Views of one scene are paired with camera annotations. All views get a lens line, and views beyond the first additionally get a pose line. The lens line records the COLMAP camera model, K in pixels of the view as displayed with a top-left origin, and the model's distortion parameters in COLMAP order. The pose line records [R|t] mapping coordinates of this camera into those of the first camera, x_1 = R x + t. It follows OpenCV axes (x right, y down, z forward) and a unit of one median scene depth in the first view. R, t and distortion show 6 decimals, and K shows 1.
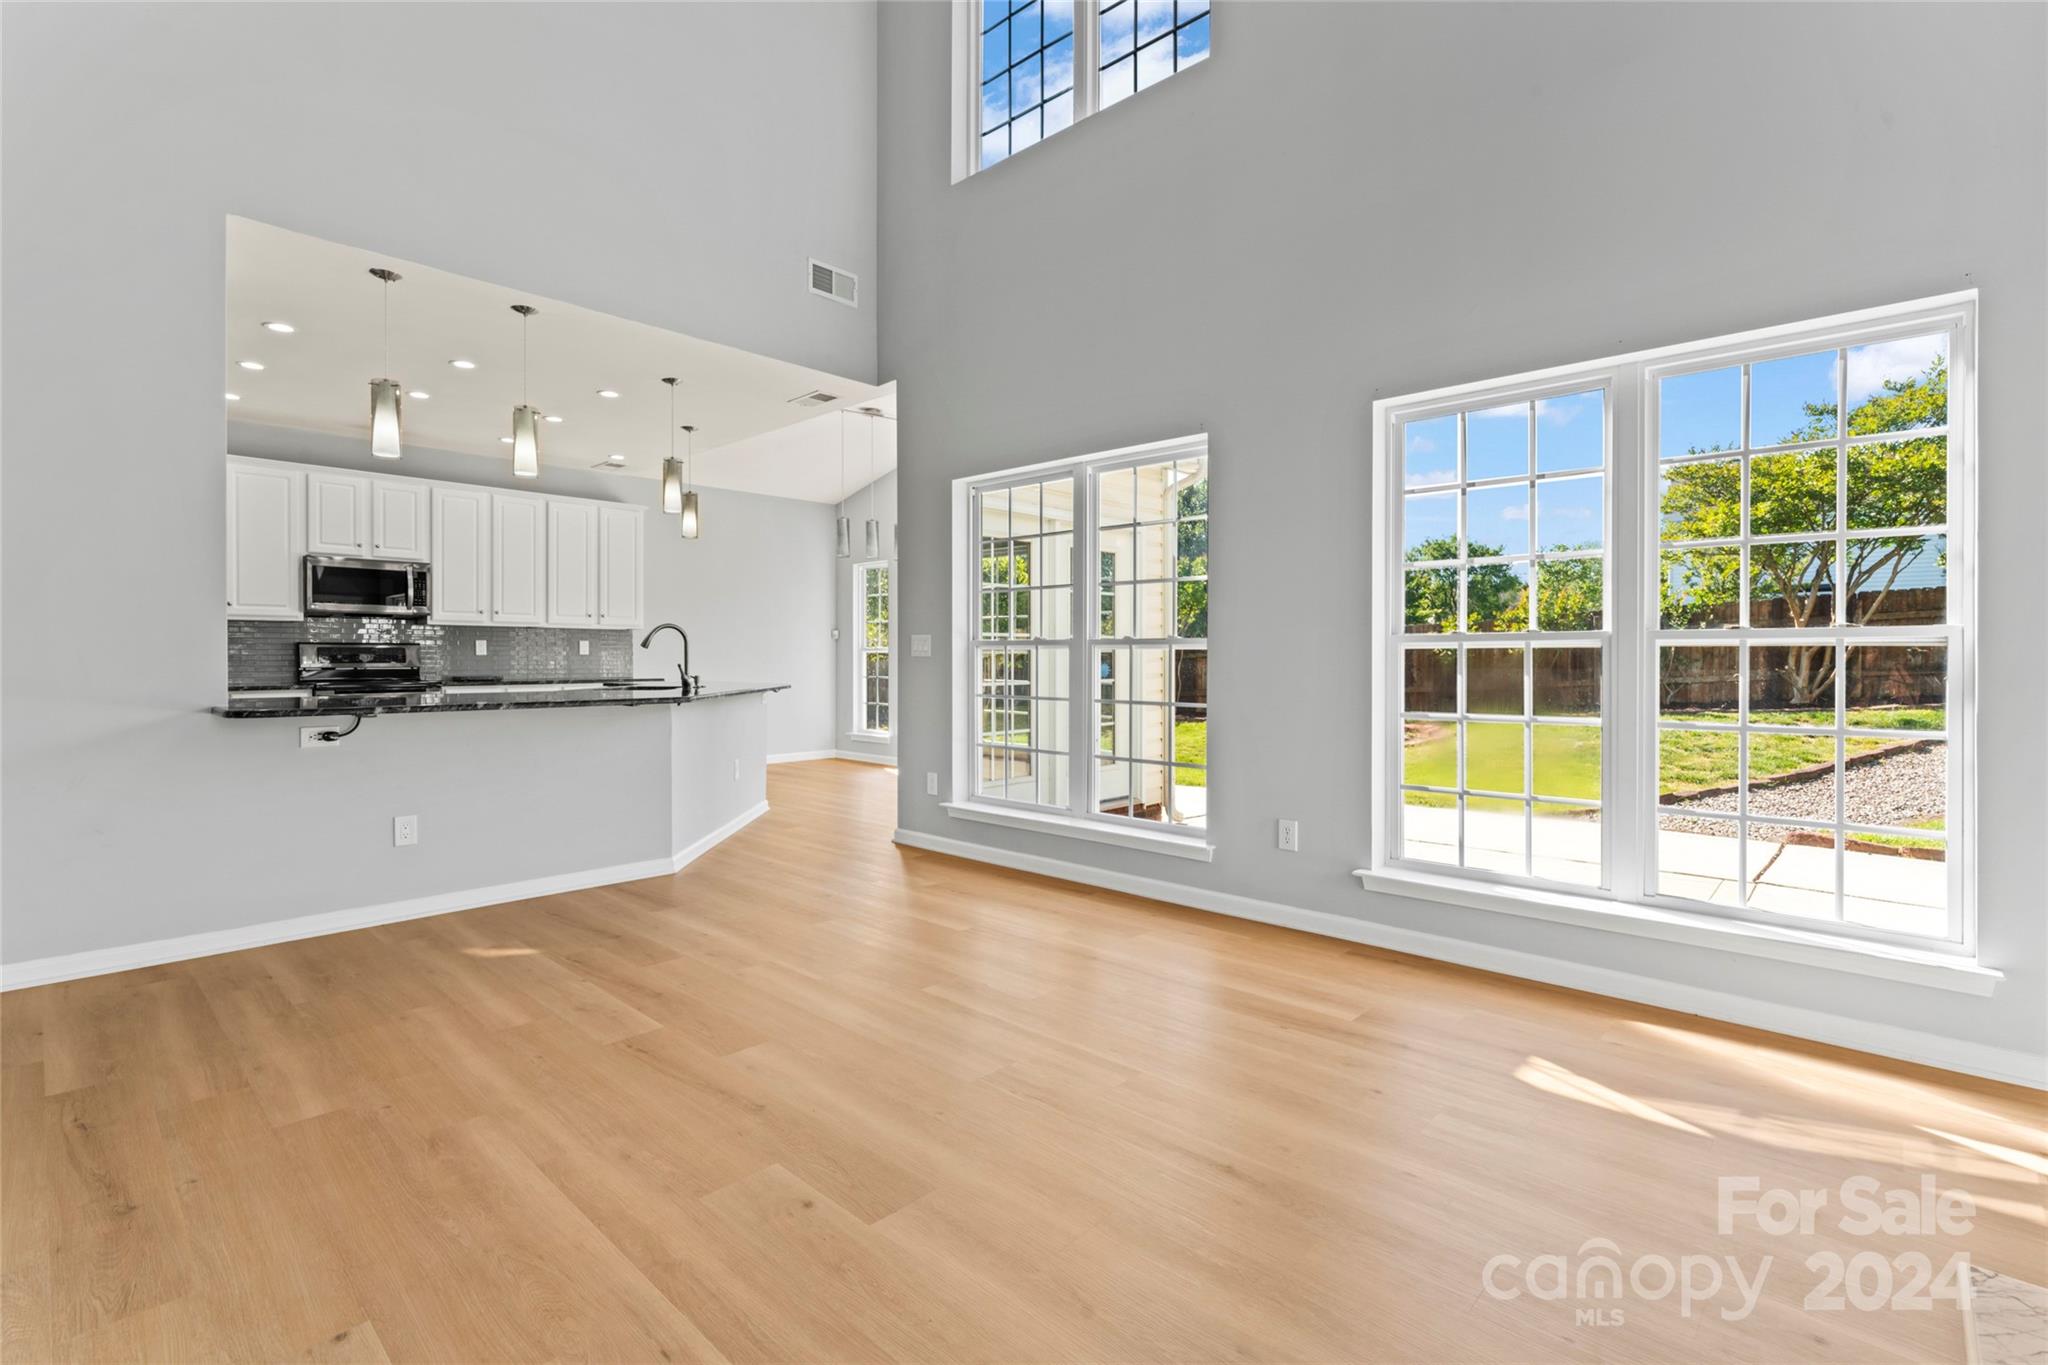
lens RADIAL K [[937.5, 0, 1032.8], [0, 937.5, 676.7], [0, 0, 1]] dist [0.002229, -0.000620]
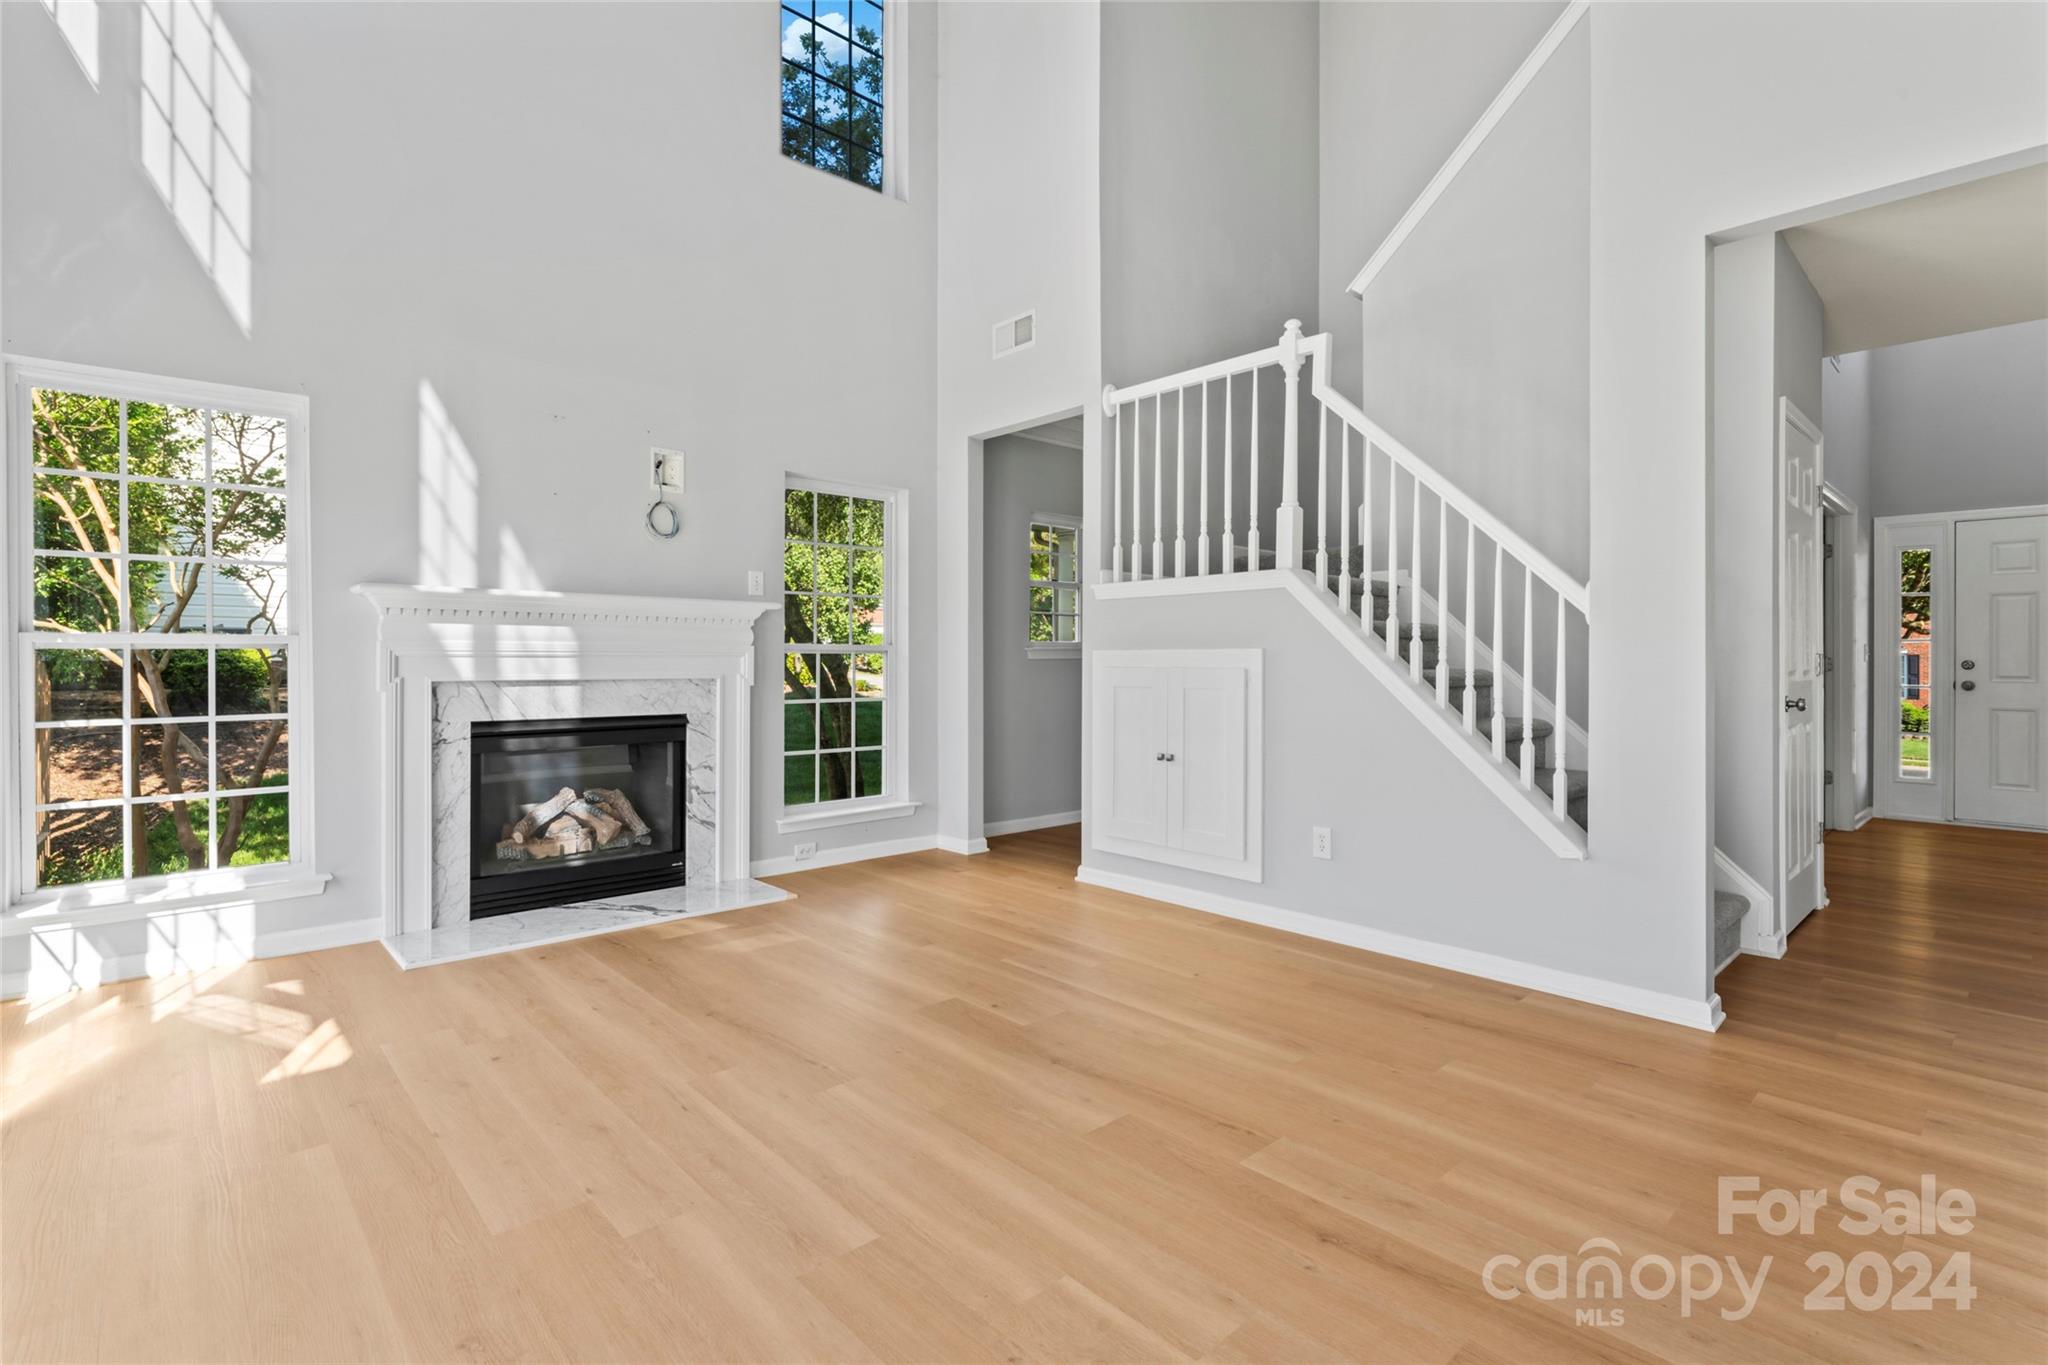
lens RADIAL K [[937.5, 0, 1044.0], [0, 937.5, 668.1], [0, 0, 1]] dist [0.002229, -0.000620]
pose [[-0.997923, -0.002051, 0.064389, -0.229003], [-0.000154, 0.999566, 0.029445, -0.029669], [-0.064421, 0.029373, -0.997490, 1.384872]]
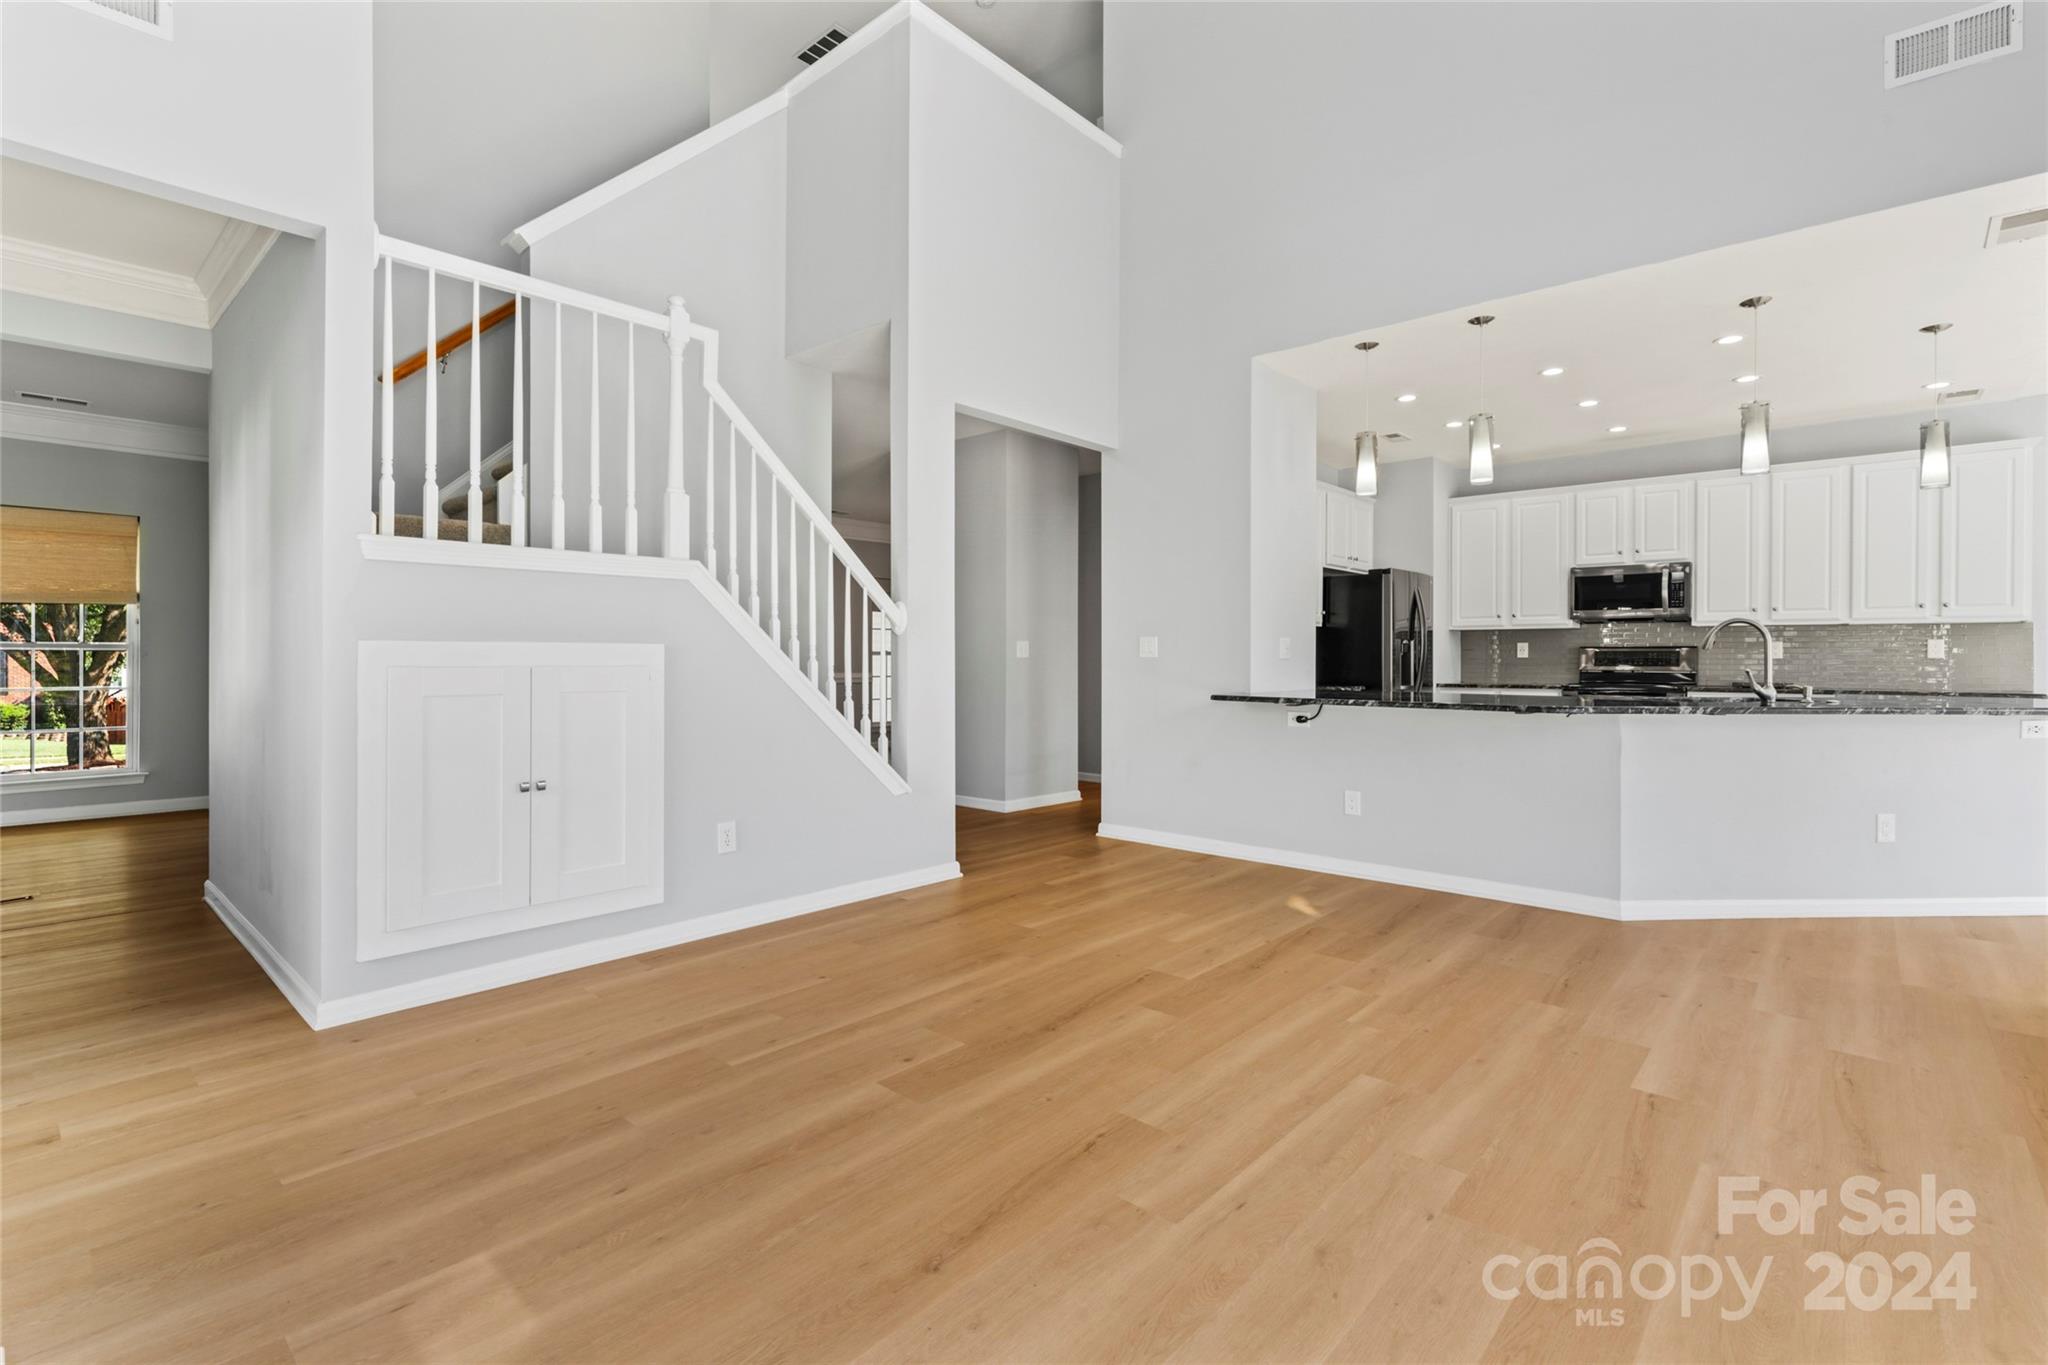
lens RADIAL K [[937.5, 0, 993.7], [0, 937.5, 661.0], [0, 0, 1]] dist [0.002229, -0.000620]
pose [[-0.004250, 0.002338, -0.999988, 0.605438], [-0.024522, 0.999696, 0.002441, -0.011644], [0.999690, 0.024532, -0.004191, 0.603574]]
